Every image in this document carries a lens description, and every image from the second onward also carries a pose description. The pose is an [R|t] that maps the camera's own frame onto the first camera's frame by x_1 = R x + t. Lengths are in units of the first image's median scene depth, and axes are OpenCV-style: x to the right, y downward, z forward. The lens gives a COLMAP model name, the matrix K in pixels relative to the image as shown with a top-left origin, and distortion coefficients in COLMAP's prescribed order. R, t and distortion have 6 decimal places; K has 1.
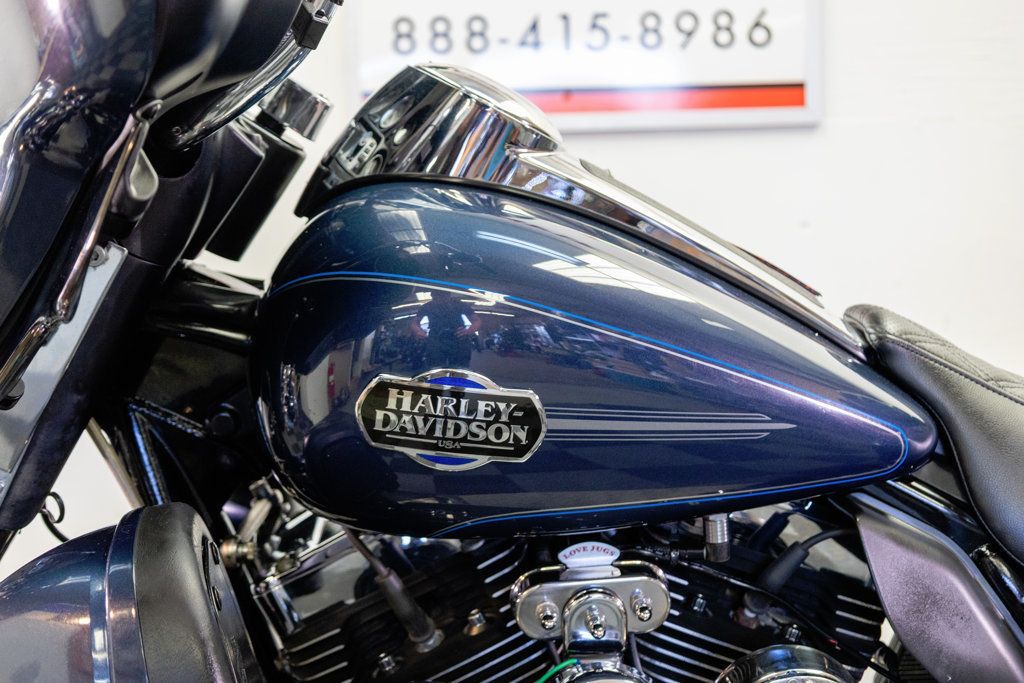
lens RADIAL K [[1510.1, 0, 533.1], [0, 1510.1, 342.1], [0, 0, 1]] dist [0.020271, 0.037142]
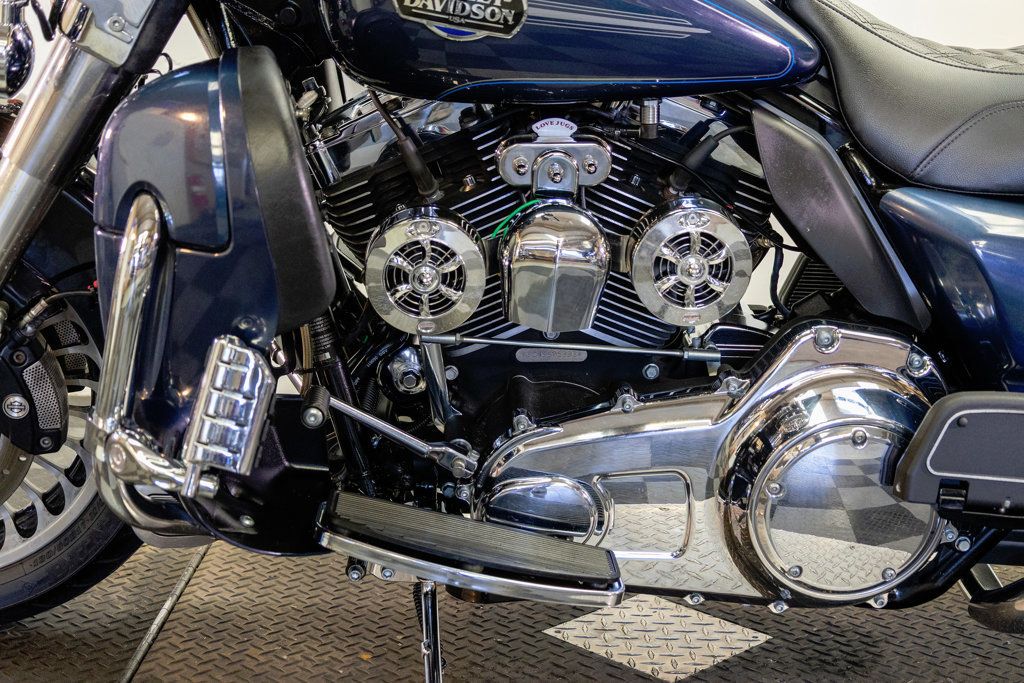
lens RADIAL K [[1510.1, 0, 533.1], [0, 1510.1, 342.1], [0, 0, 1]] dist [0.020271, 0.037142]
pose [[0.998022, 0.062768, 0.003365, 0.025384], [-0.062623, 0.988214, 0.139684, 0.144180], [0.005442, -0.139619, 0.990190, -0.377725]]
